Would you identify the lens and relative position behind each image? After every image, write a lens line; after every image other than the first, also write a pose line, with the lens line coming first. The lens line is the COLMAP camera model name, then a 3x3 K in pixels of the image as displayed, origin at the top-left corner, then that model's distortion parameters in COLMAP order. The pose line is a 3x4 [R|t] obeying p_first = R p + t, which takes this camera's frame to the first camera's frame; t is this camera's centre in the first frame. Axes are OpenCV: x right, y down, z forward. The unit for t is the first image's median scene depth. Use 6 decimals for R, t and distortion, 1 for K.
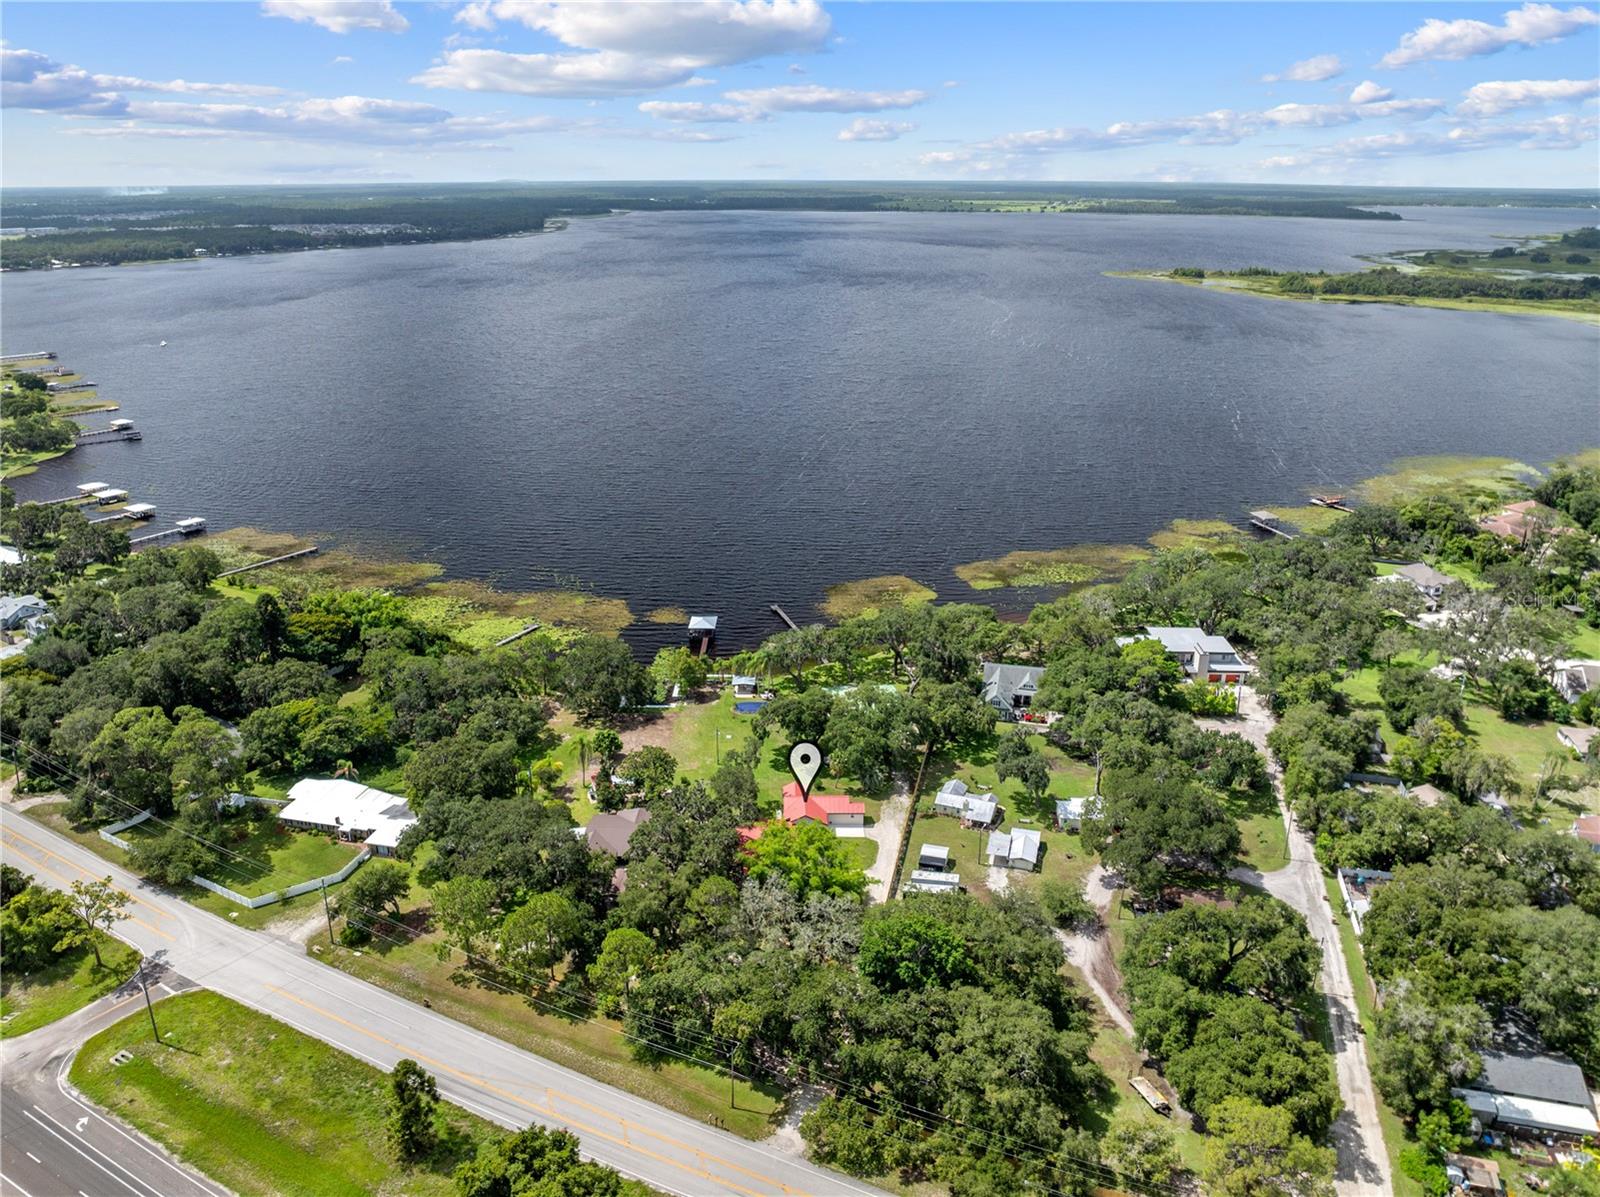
lens RADIAL K [[1112.6, 0, 800.0], [0, 1112.6, 598.5], [0, 0, 1]] dist [-0.019160, -0.001383]
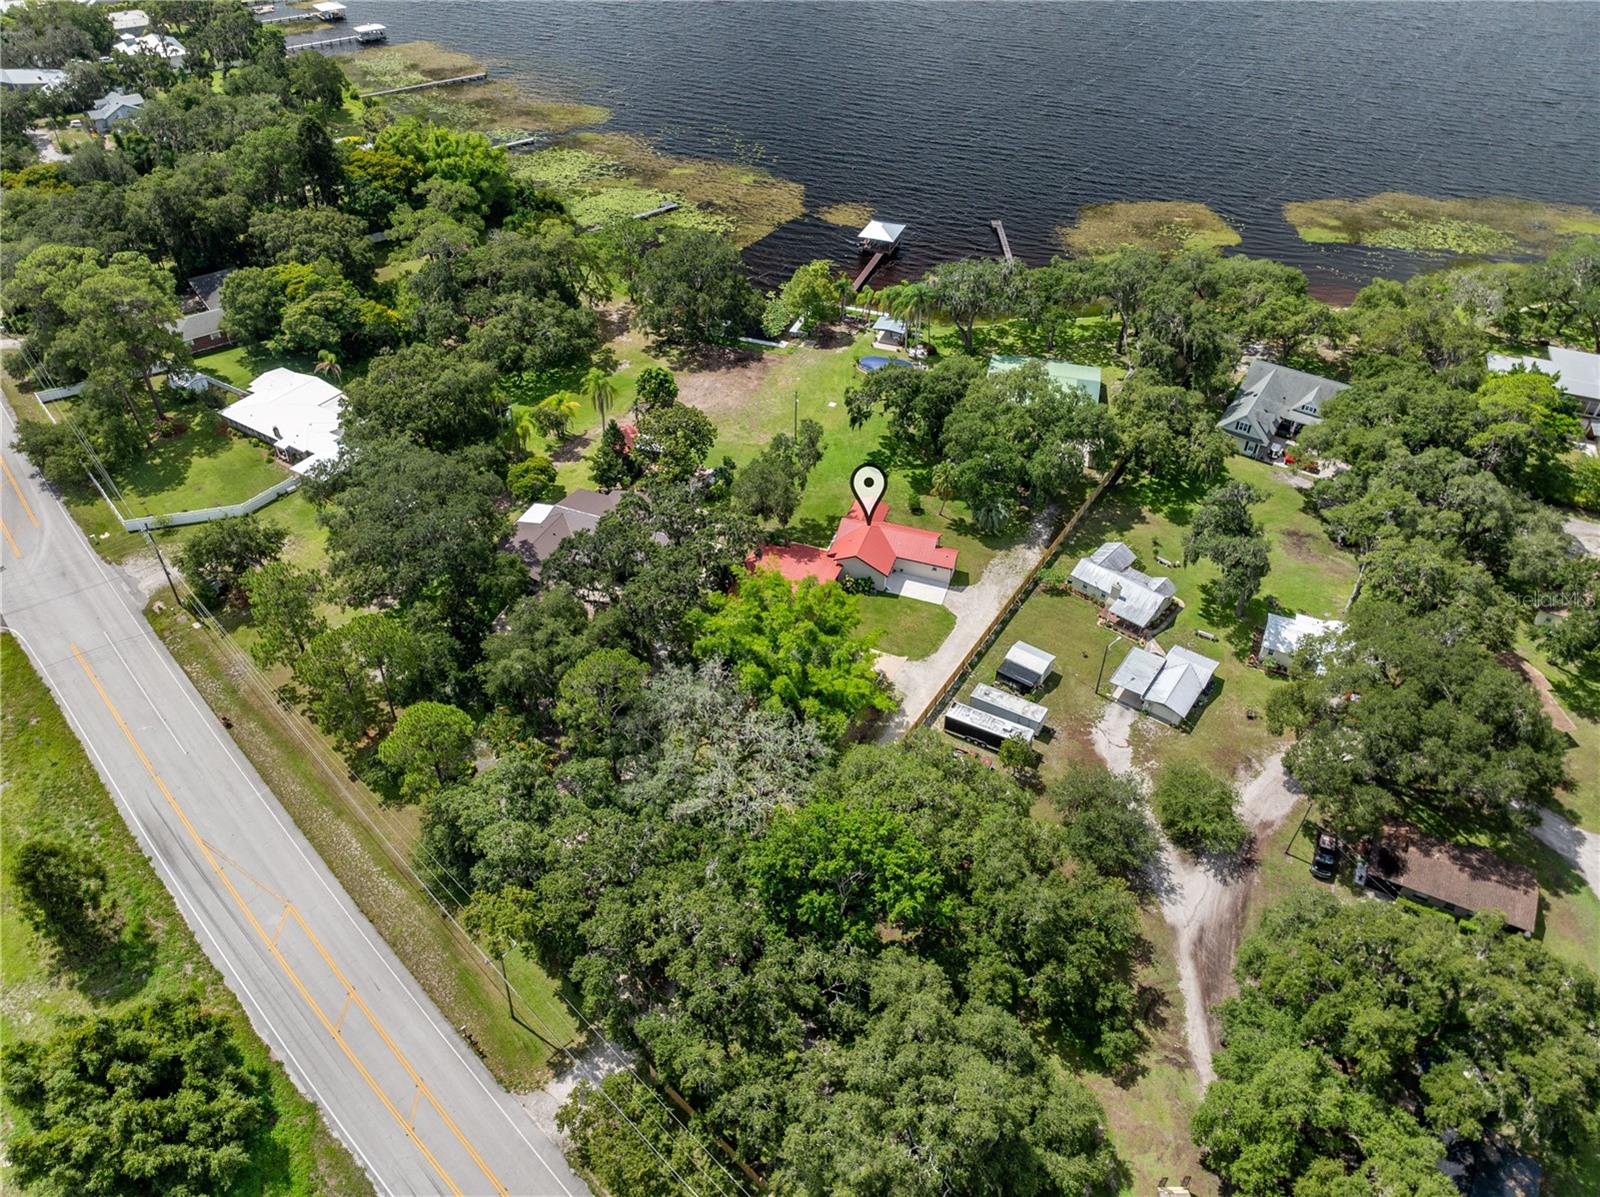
lens RADIAL K [[1127.5, 0, 800.0], [0, 1127.5, 598.5], [0, 0, 1]] dist [-0.035924, -0.002594]
pose [[0.942614, 0.222950, -0.248541, 0.126366], [-0.125854, 0.926738, 0.354002, -0.011506], [0.309257, -0.302407, 0.901615, 0.332751]]
